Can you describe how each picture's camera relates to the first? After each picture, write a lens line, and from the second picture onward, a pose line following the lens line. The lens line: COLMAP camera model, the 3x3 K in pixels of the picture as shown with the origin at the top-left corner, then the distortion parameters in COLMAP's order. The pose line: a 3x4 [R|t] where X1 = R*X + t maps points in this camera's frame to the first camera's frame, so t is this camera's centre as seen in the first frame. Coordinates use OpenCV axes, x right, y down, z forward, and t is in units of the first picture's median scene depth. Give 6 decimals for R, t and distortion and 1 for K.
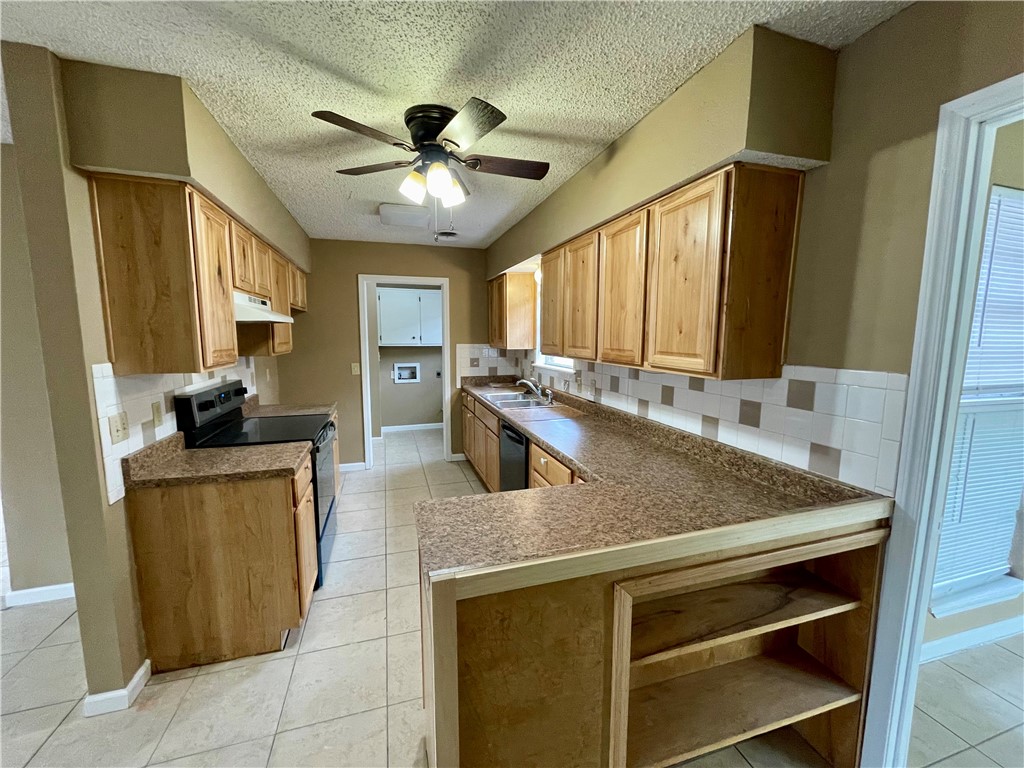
lens RADIAL K [[413.2, 0, 513.9], [0, 413.2, 385.1], [0, 0, 1]] dist [0.000482, -0.001540]
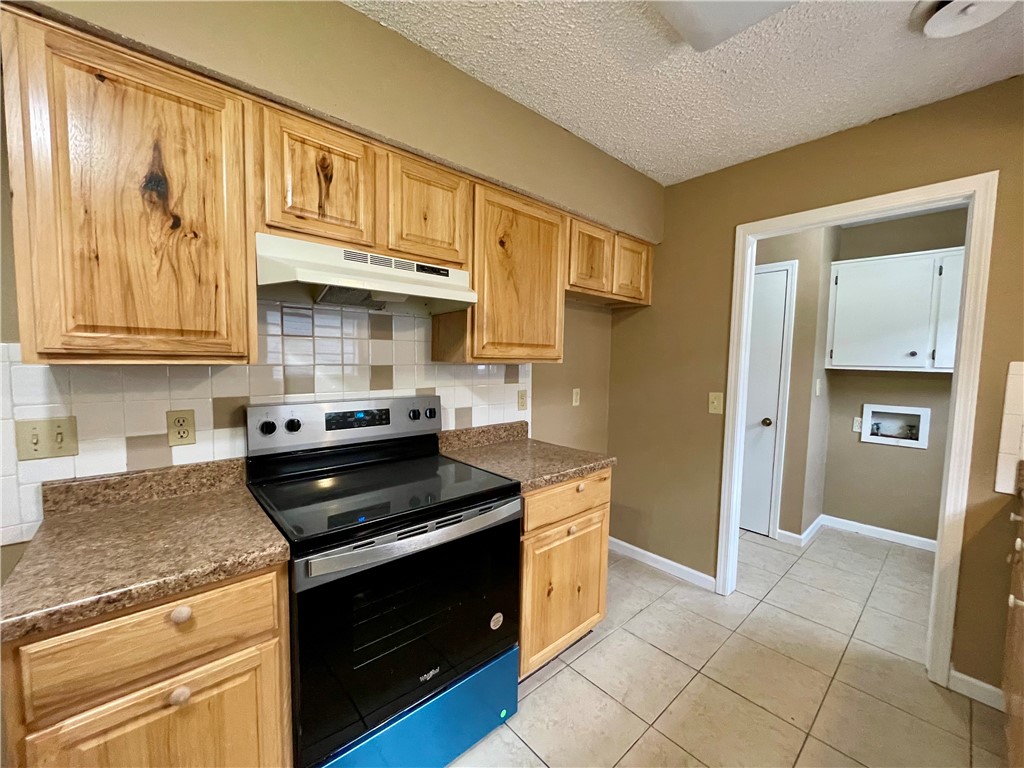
lens RADIAL K [[413.2, 0, 514.2], [0, 413.2, 385.2], [0, 0, 1]] dist [0.000482, -0.001540]
pose [[0.420460, 0.065771, -0.904924, -0.006744], [-0.128532, 0.991628, 0.012352, -0.055382], [0.898161, 0.111118, 0.425394, 0.839384]]
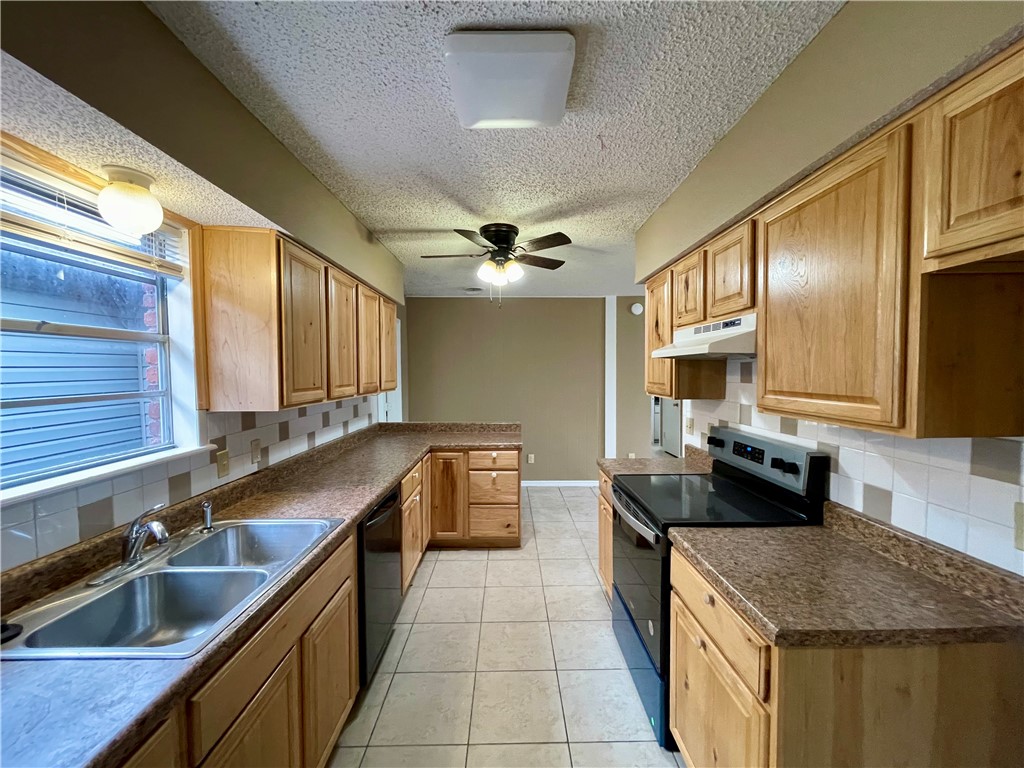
lens RADIAL K [[413.2, 0, 514.1], [0, 413.2, 386.7], [0, 0, 1]] dist [0.000482, -0.001540]
pose [[-0.959348, -0.008503, 0.282099, -0.446553], [0.038296, 0.986379, 0.159967, -0.210168], [-0.279617, 0.164267, -0.945955, 1.659172]]
